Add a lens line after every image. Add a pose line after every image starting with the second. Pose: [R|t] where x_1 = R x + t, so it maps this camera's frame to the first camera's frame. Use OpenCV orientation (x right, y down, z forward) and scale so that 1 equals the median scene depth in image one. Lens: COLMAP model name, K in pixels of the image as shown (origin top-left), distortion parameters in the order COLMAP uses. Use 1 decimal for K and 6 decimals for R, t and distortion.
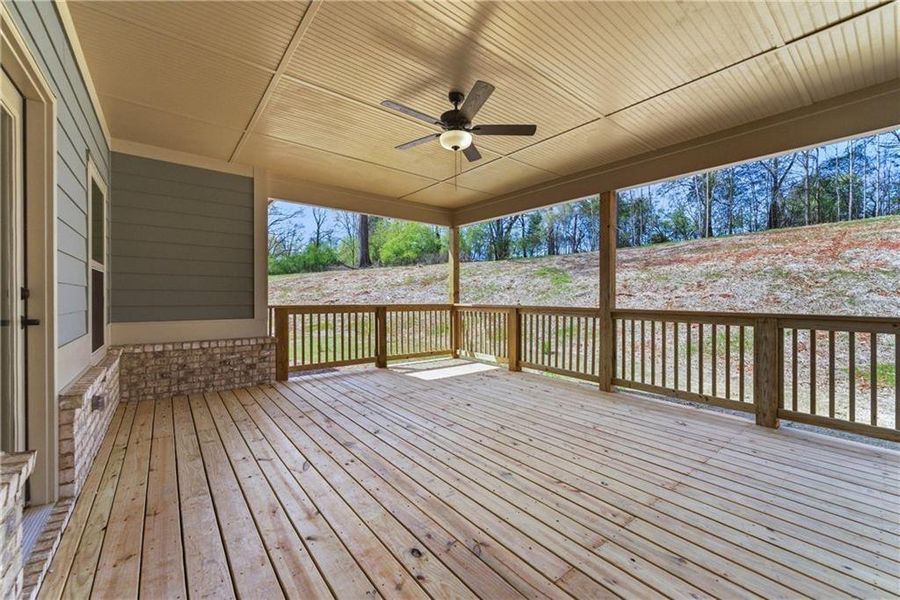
lens RADIAL K [[364.5, 0, 453.6], [0, 364.5, 297.6], [0, 0, 1]] dist [0.000087, 0.000360]
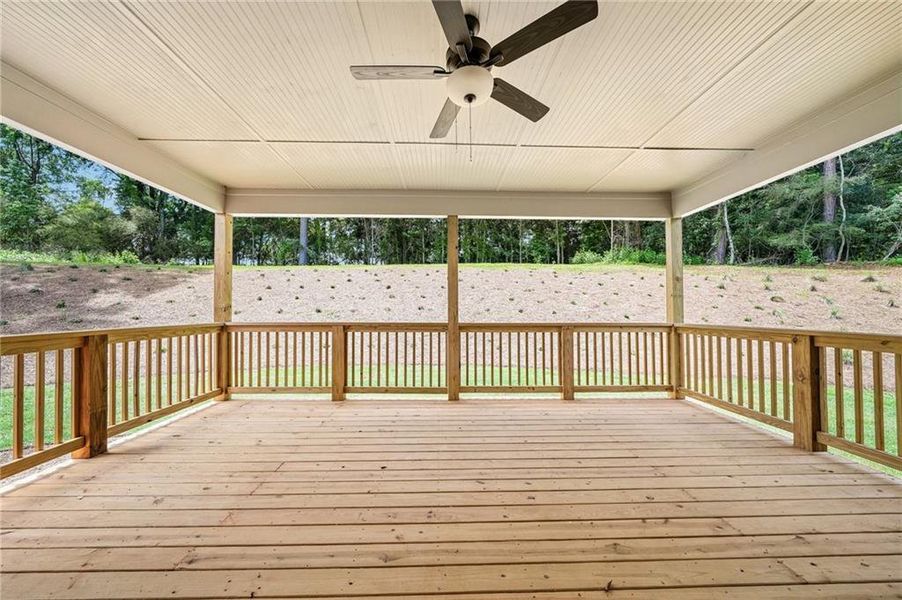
lens RADIAL K [[307.9, 0, 451.0], [0, 307.9, 300.0], [0, 0, 1]] dist [-0.002172, -0.000235]
pose [[0.611237, 0.025824, 0.791026, -0.442565], [0.008654, 0.999190, -0.039307, -0.001335], [-0.791401, 0.030871, 0.610518, 0.667509]]
